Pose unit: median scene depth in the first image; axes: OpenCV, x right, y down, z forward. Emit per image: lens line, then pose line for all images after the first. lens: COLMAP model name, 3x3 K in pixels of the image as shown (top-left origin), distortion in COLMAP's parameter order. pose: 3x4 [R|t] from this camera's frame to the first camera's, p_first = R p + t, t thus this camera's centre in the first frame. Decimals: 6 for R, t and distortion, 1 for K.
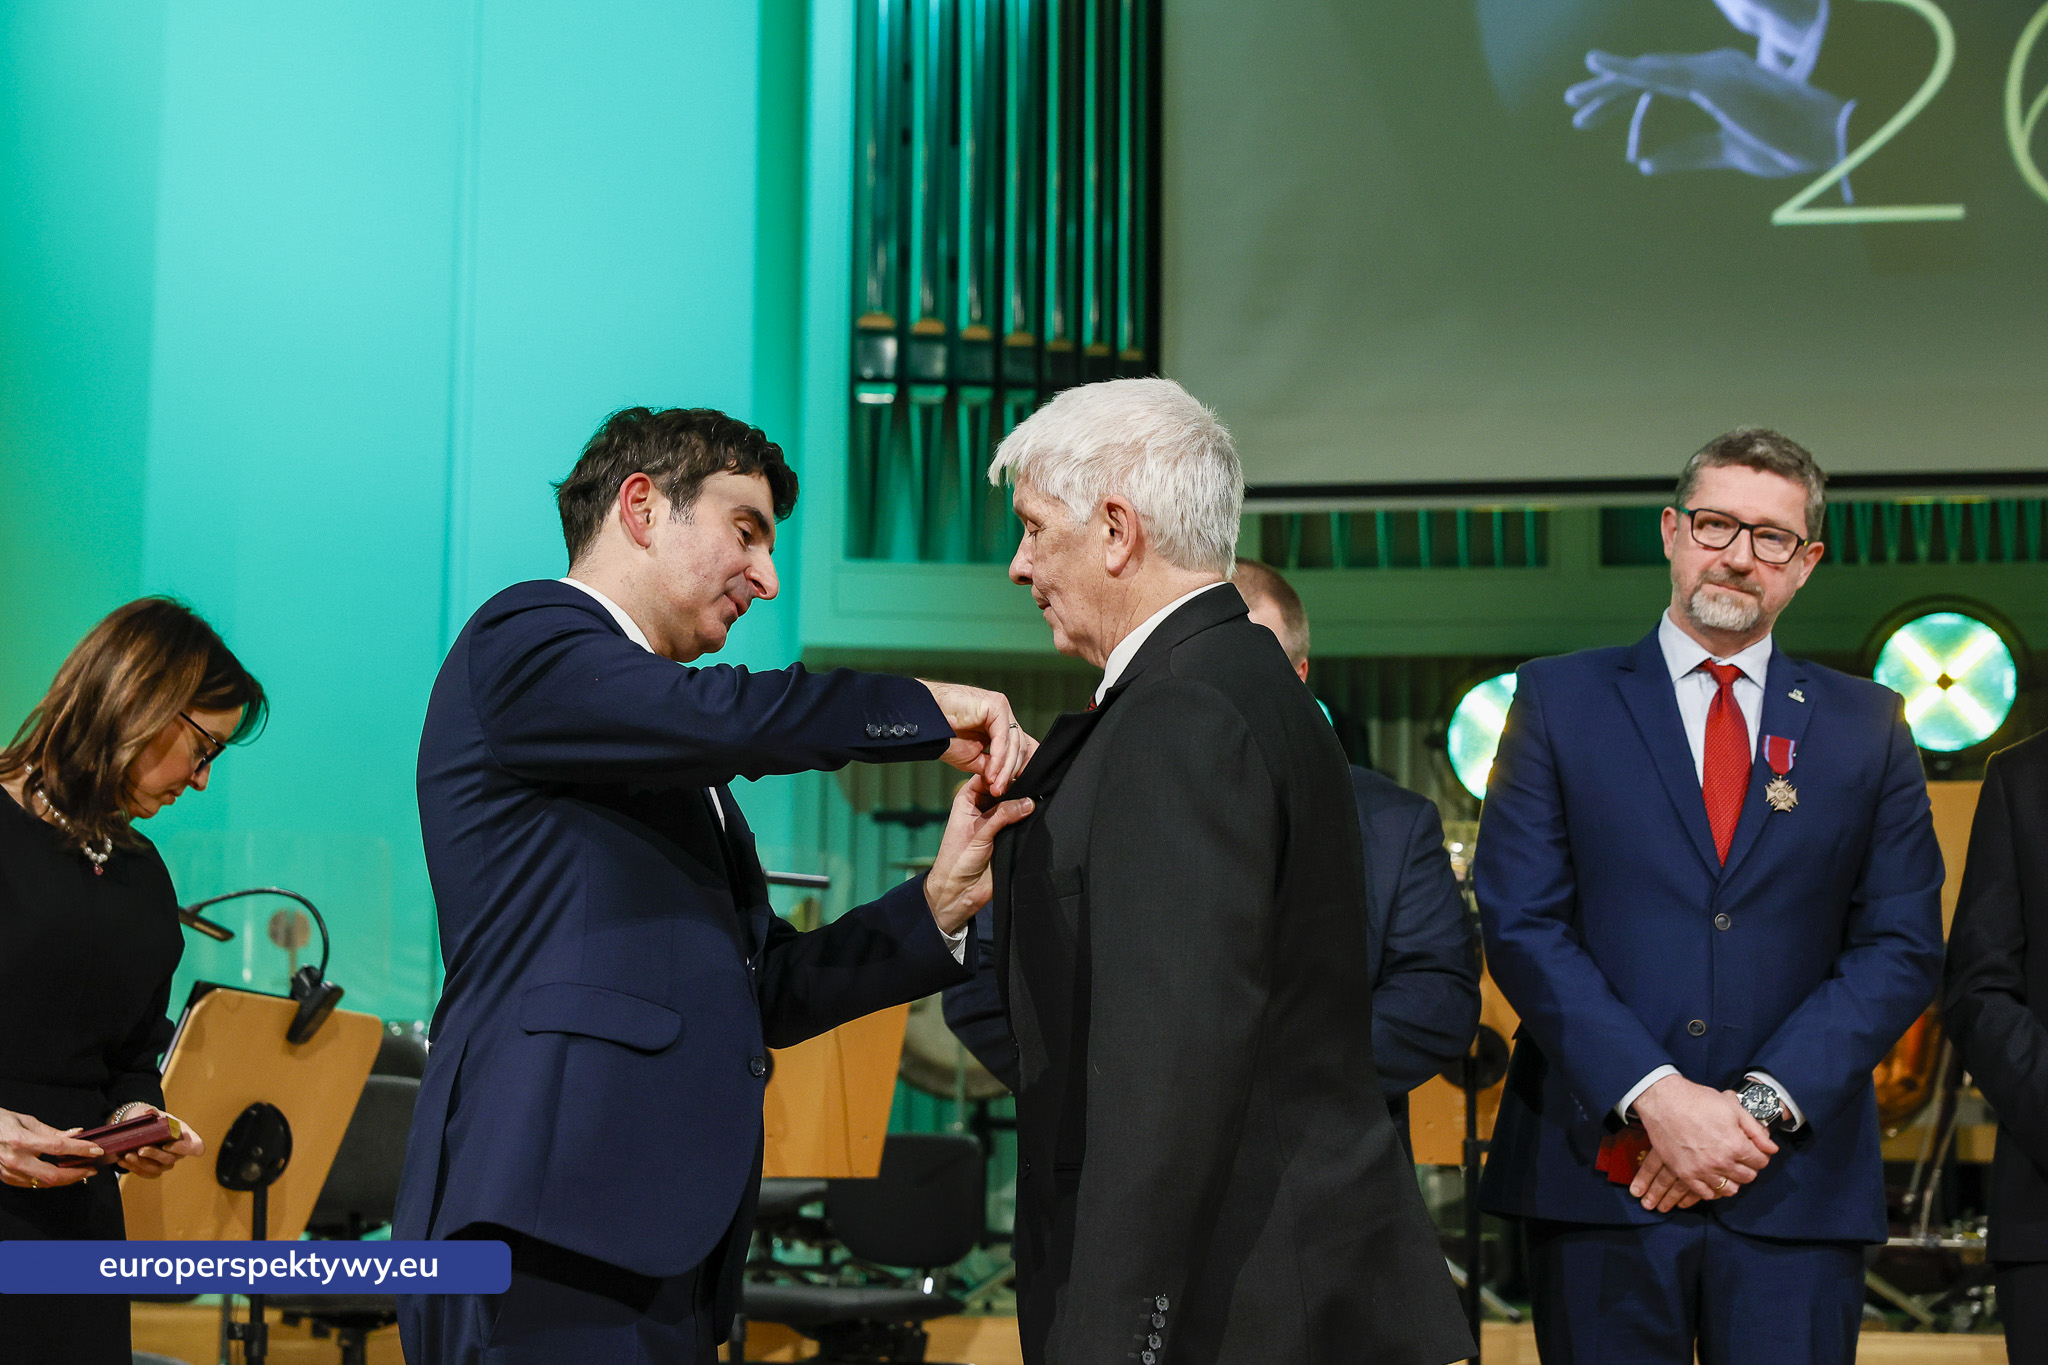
lens RADIAL K [[3966.7, 0, 988.3], [0, 3966.7, 657.5], [0, 0, 1]] dist [-0.003895, 0.000000]
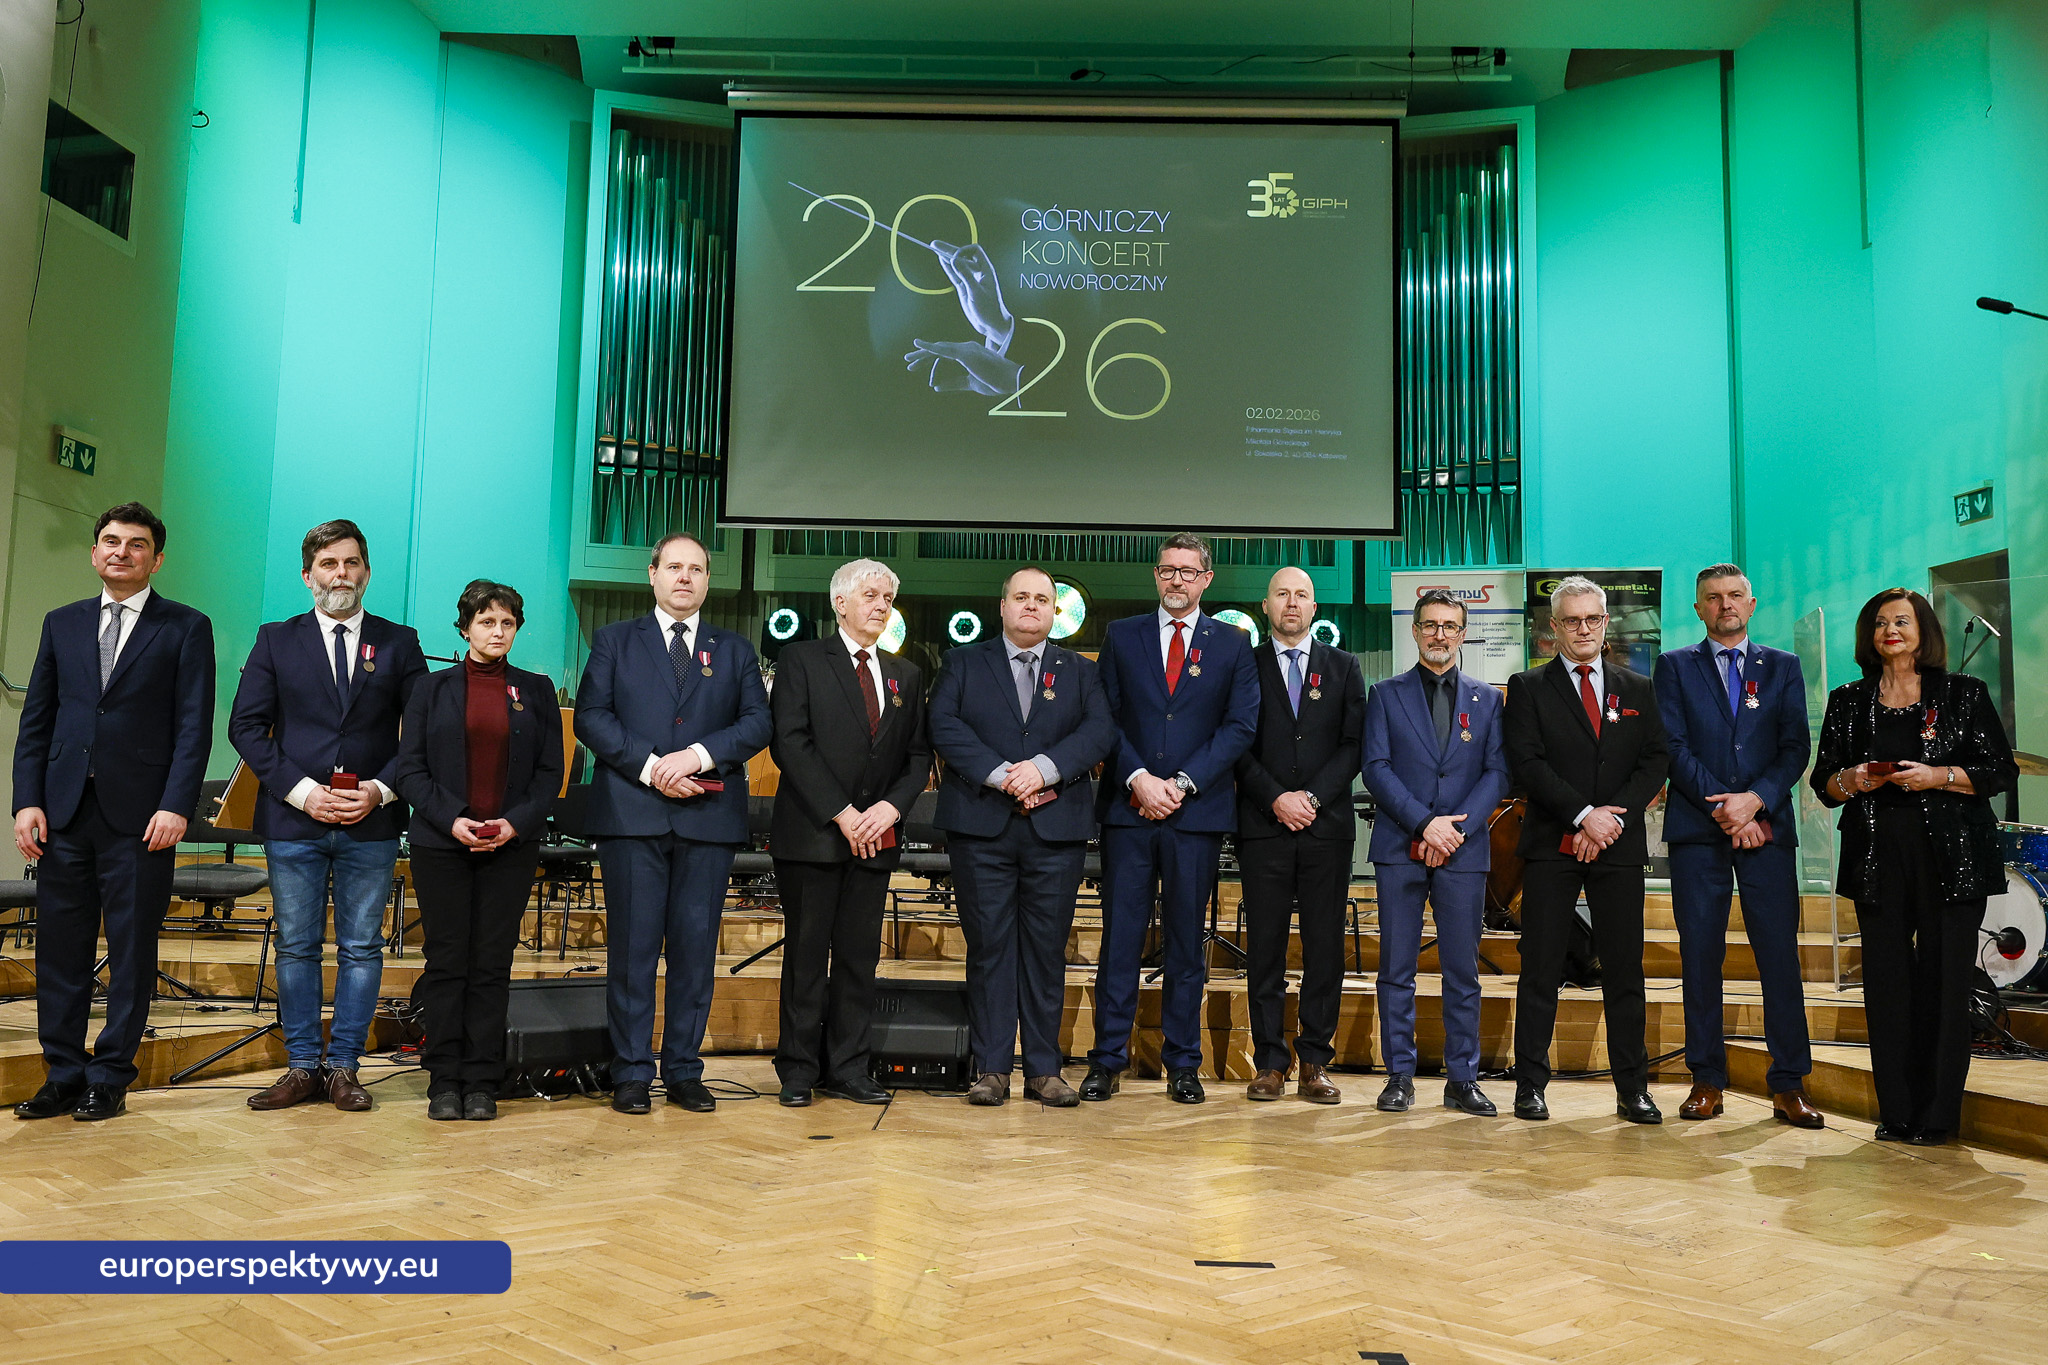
lens RADIAL K [[1819.7, 0, 985.2], [0, 1819.7, 642.5], [0, 0, 1]] dist [-0.004752, -0.006328]
pose [[0.987237, 0.027992, 0.156780, 0.028667], [-0.031952, 0.999229, 0.022799, 0.001800], [-0.156021, -0.027518, 0.987370, -0.078888]]
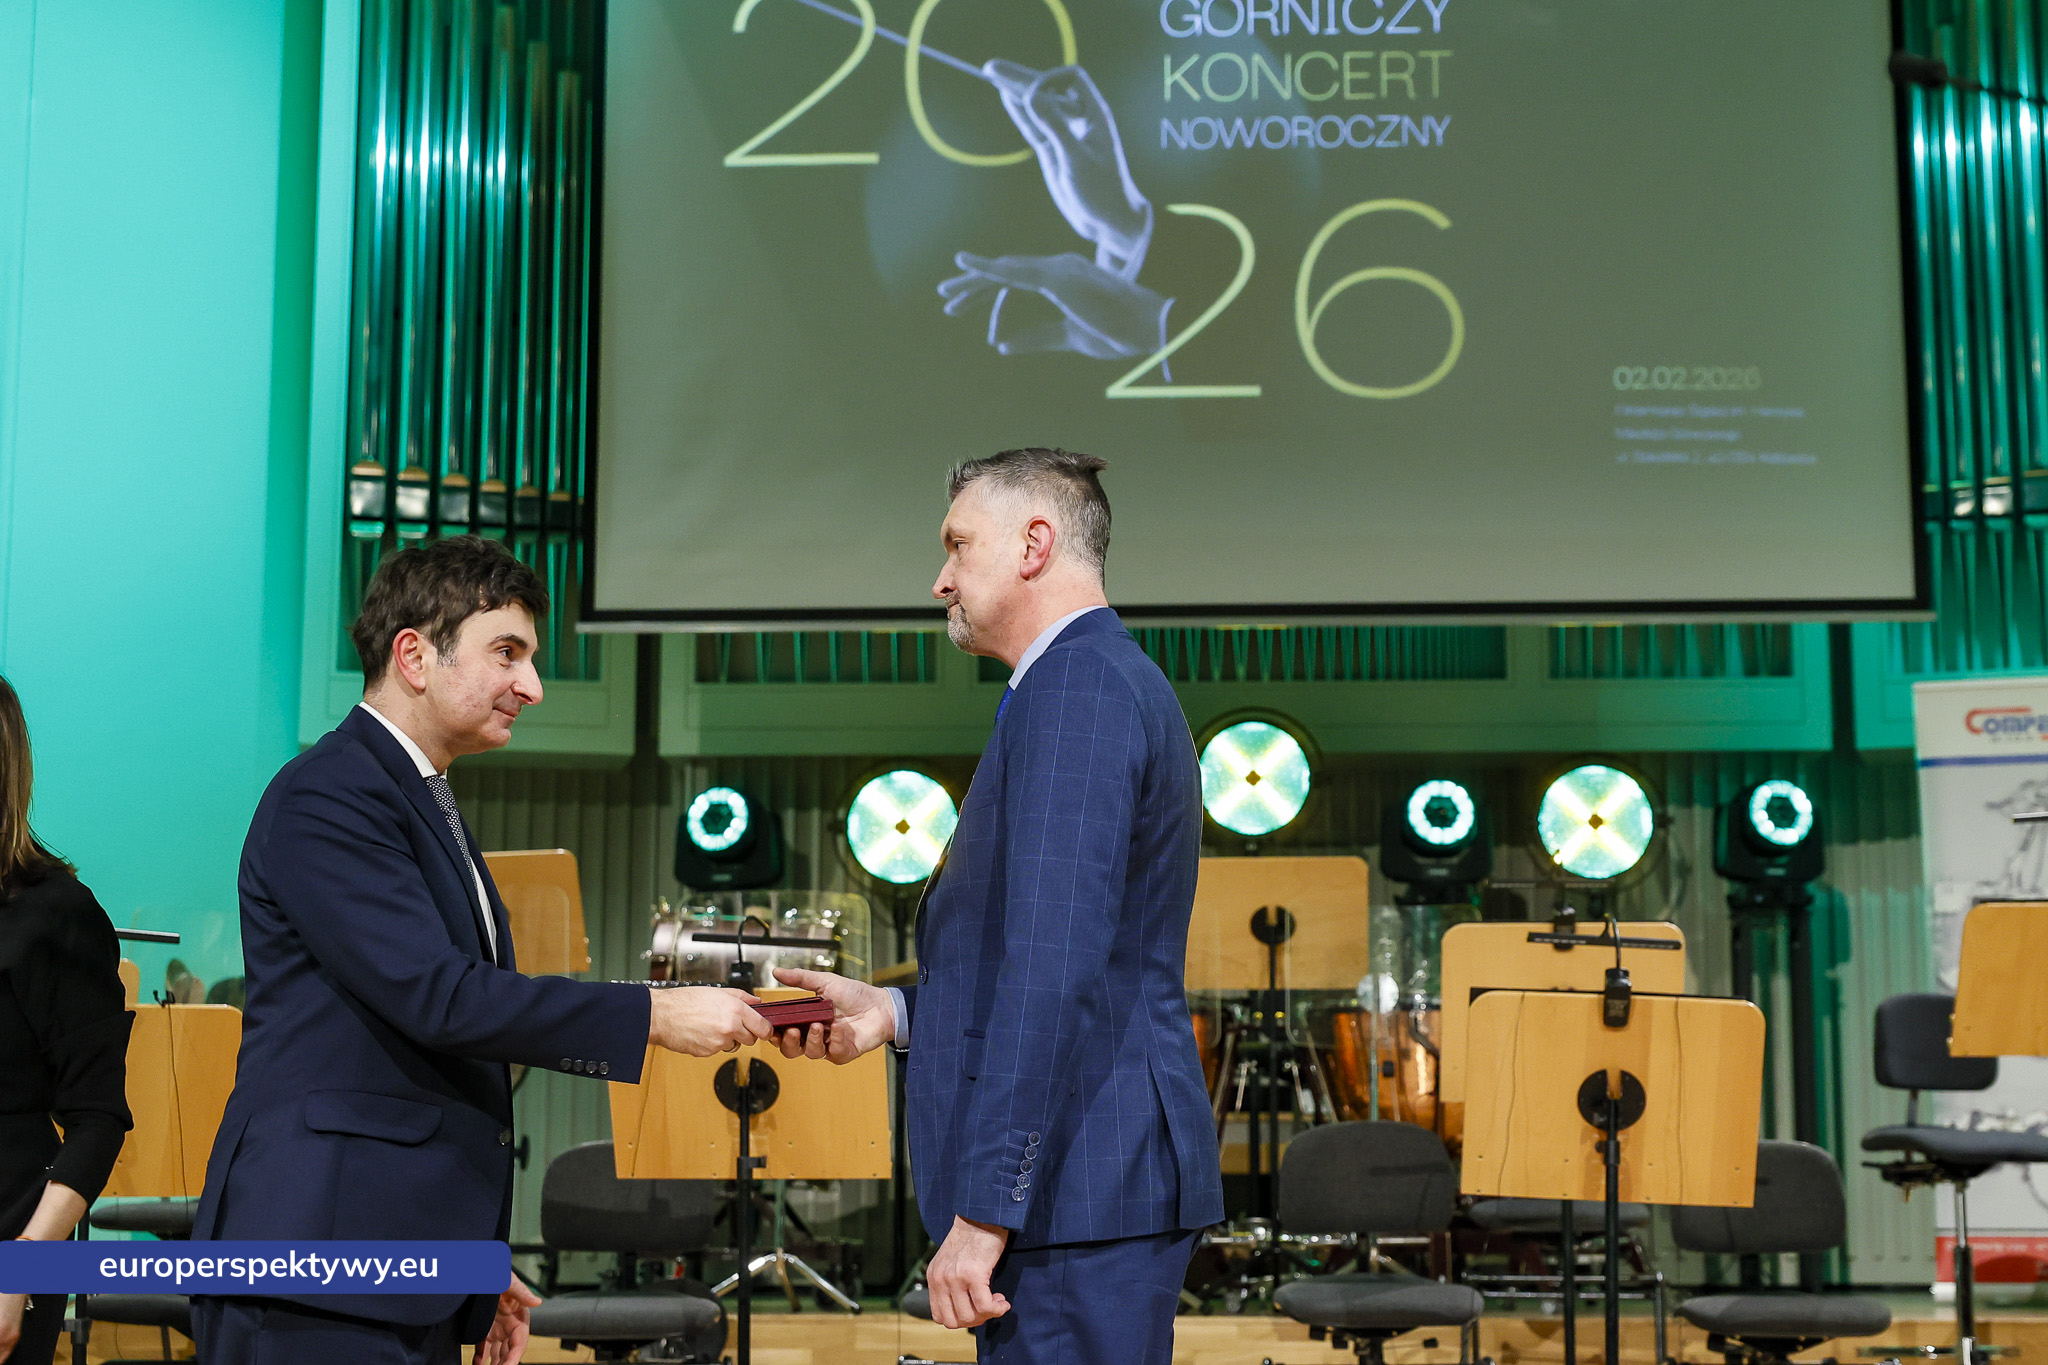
lens RADIAL K [[3242.9, 0, 1082.3], [0, 3242.9, 714.5], [0, 0, 1]] dist [0.008496, 0.000000]
pose [[0.989483, 0.007245, 0.144470, 0.048036], [-0.004544, 0.999809, -0.019017, 0.005933], [-0.144580, 0.018161, 0.989326, 0.024778]]
